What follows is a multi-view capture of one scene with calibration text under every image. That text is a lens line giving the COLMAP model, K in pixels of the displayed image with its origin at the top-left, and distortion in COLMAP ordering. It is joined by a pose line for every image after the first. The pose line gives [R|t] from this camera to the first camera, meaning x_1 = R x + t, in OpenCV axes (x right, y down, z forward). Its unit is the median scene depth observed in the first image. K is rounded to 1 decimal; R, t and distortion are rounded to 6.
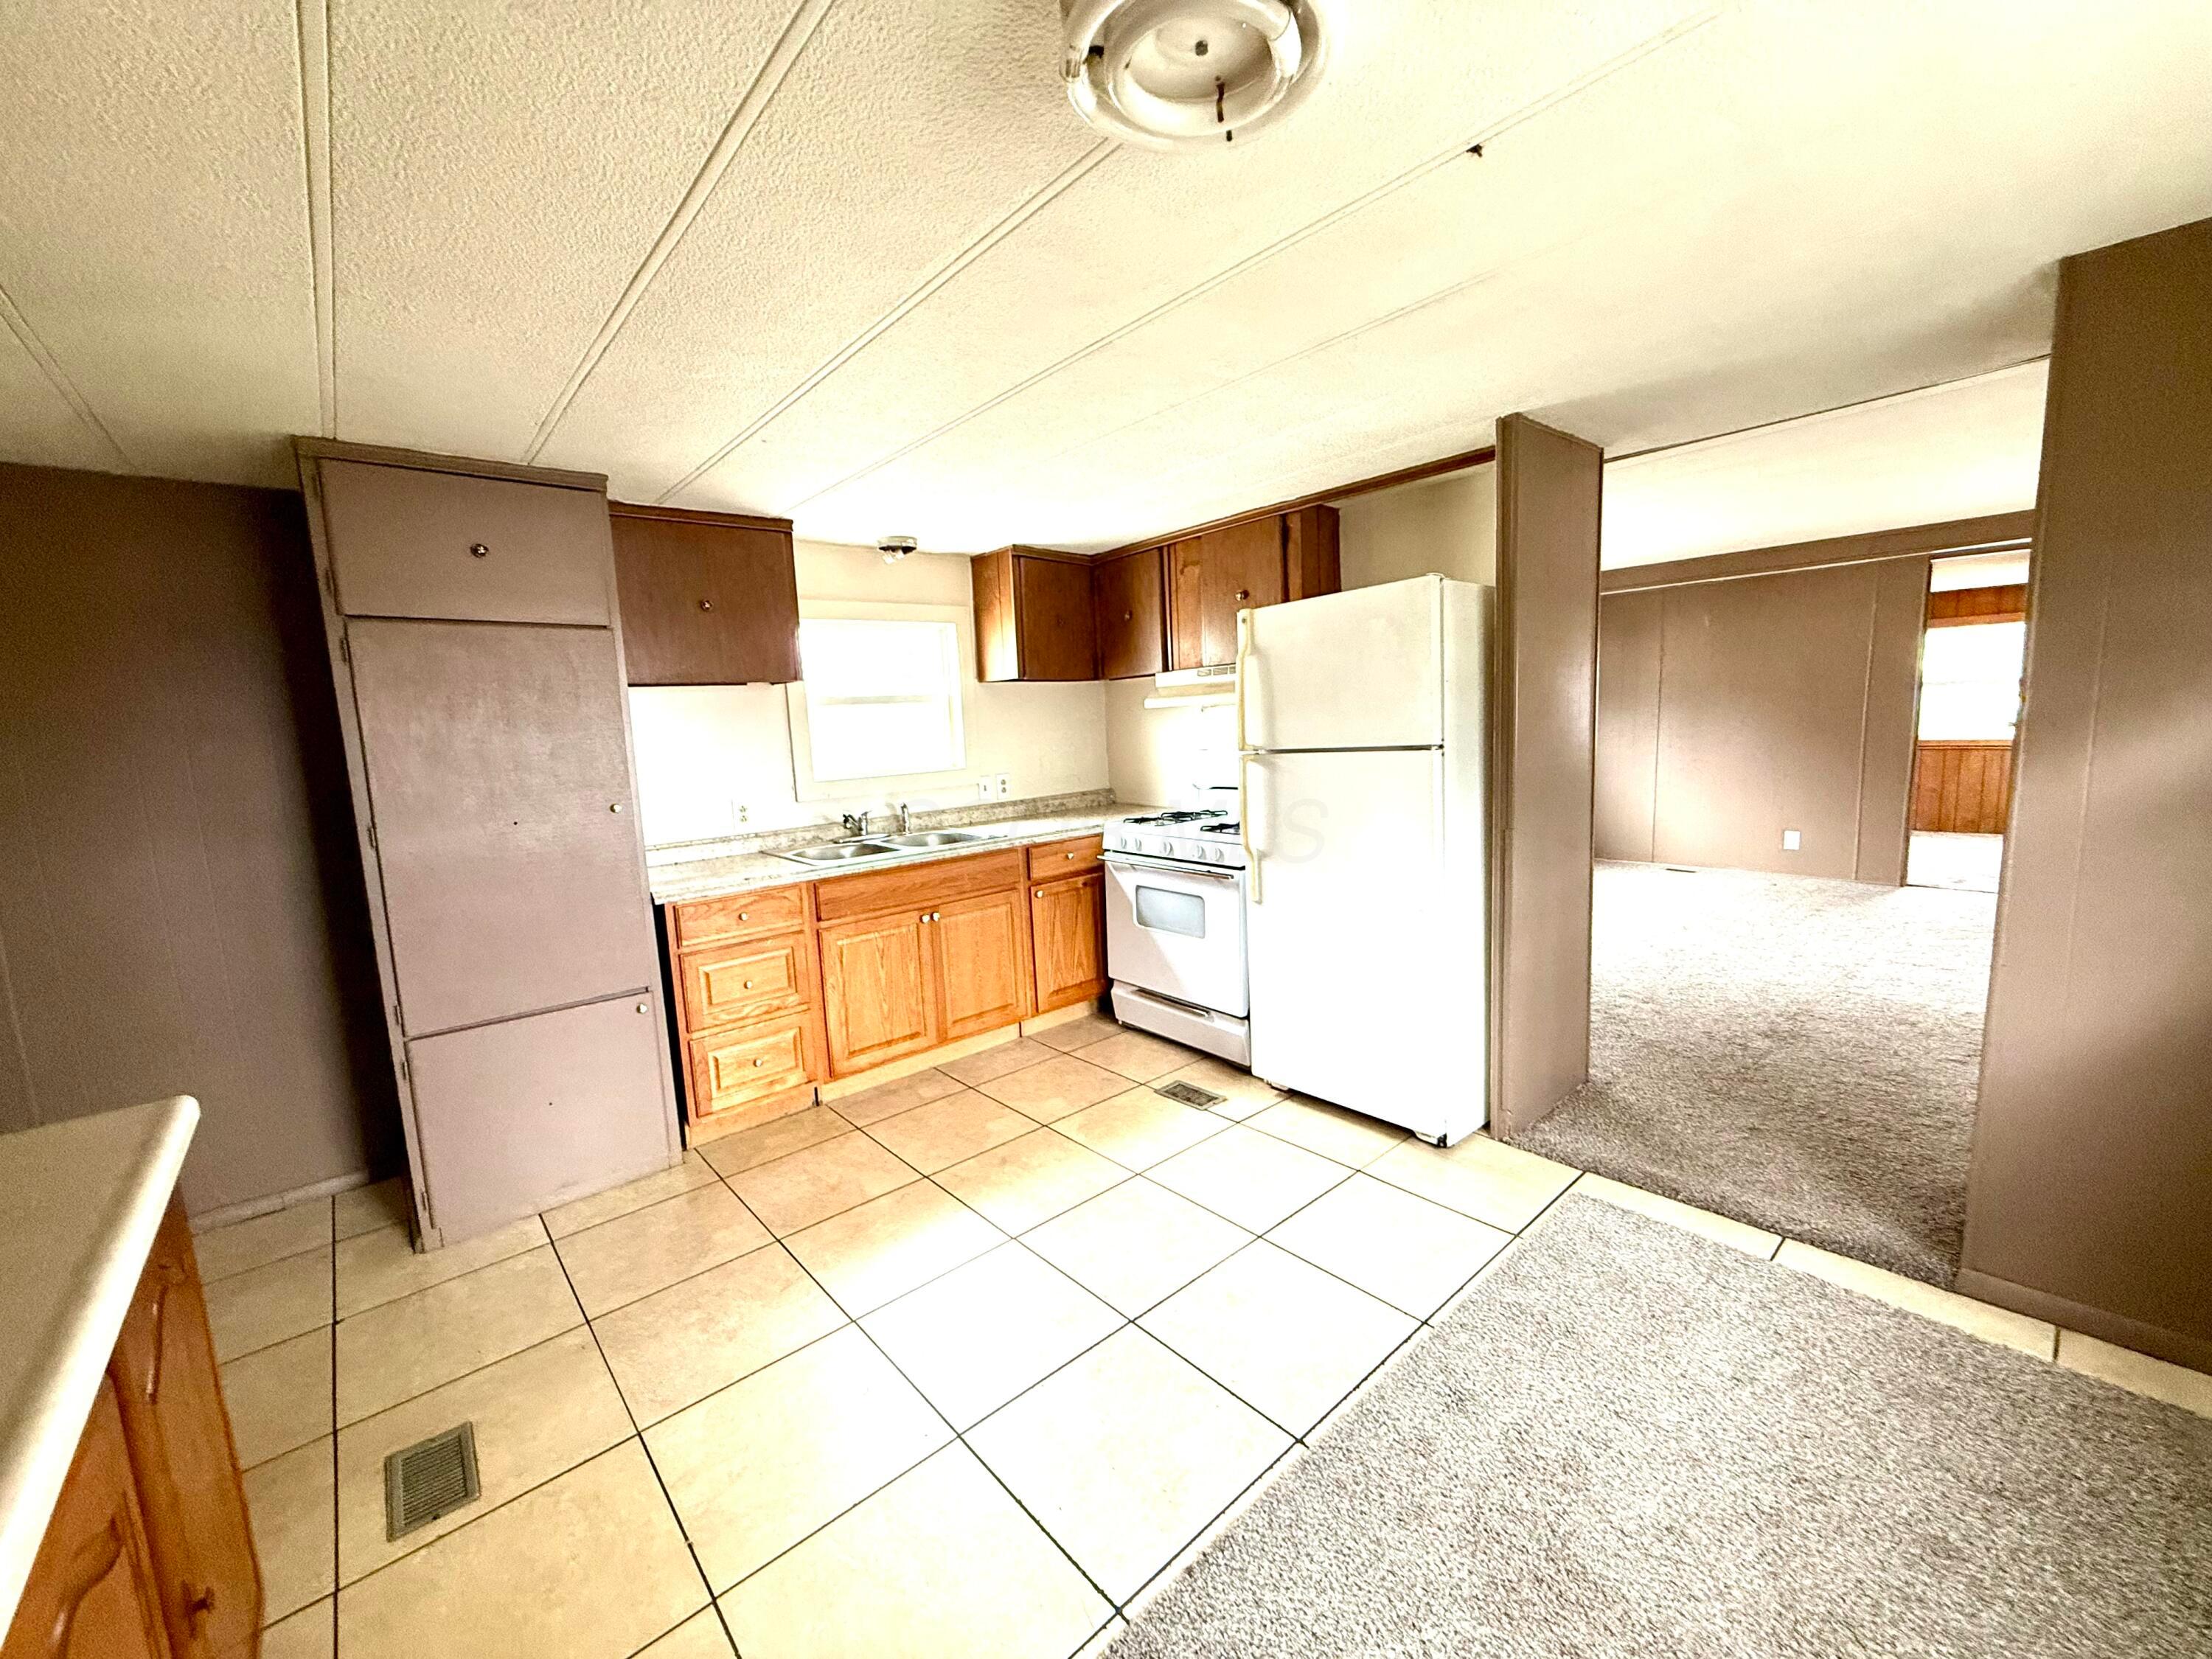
lens RADIAL K [[880.7, 0, 1101.4], [0, 880.7, 832.1], [0, 0, 1]] dist [-0.000523, -0.000247]
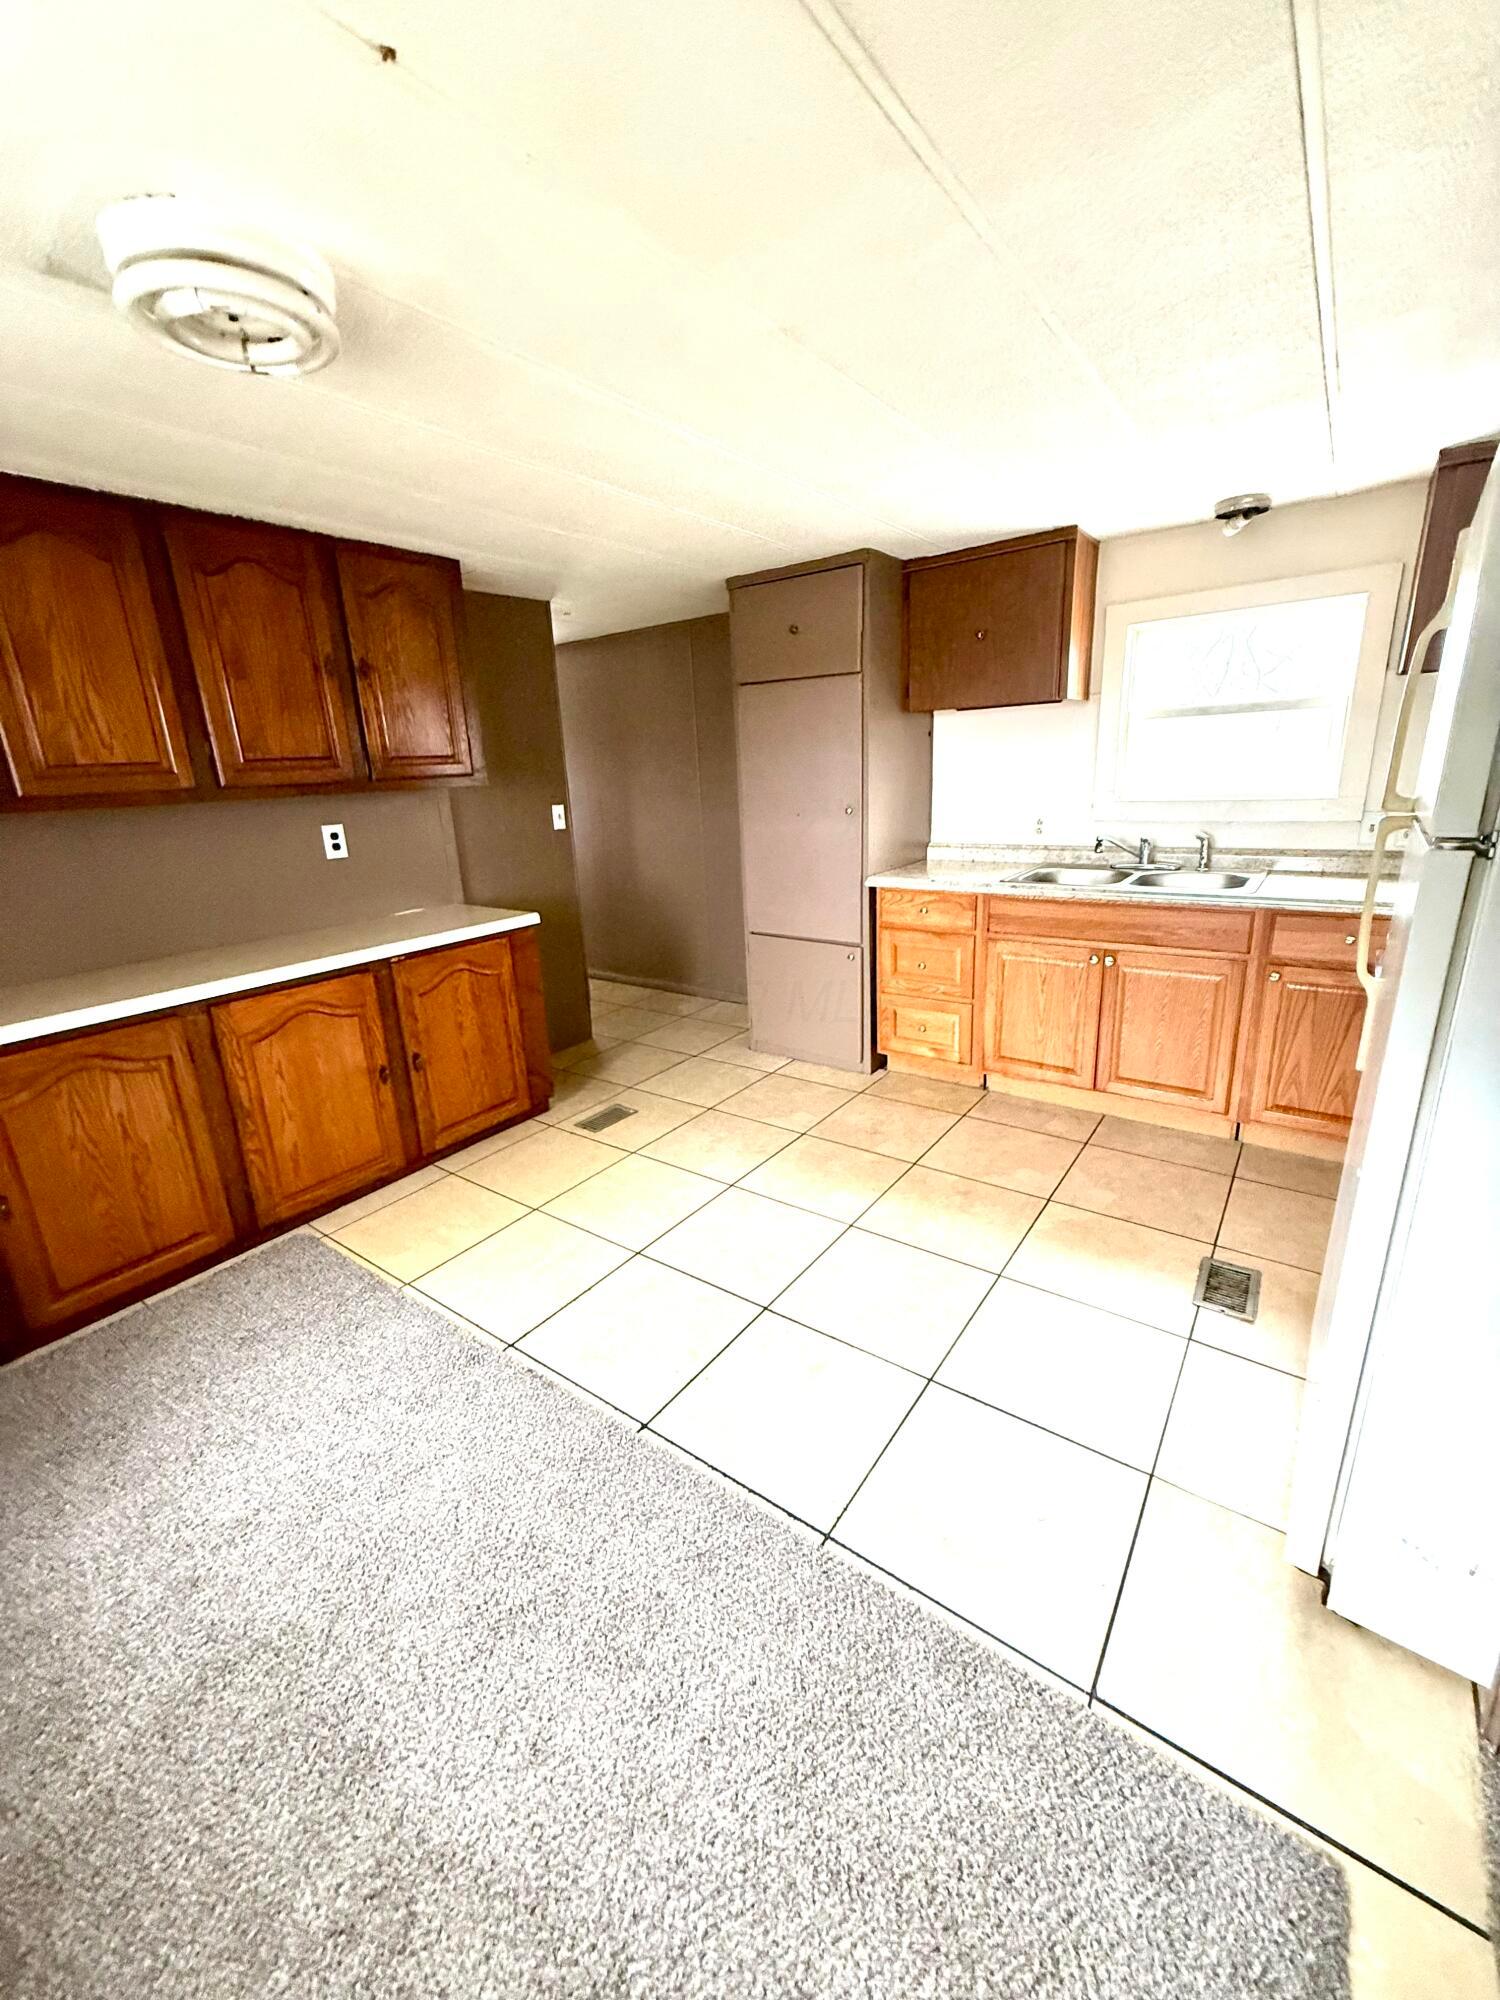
lens RADIAL K [[796.3, 0, 744.3], [0, 796.3, 997.5], [0, 0, 1]] dist [-0.000523, -0.000247]
pose [[0.218312, 0.311047, -0.924981, 0.535262], [-0.091532, 0.950192, 0.297922, -0.085851], [0.971577, 0.019626, 0.235909, 0.443233]]
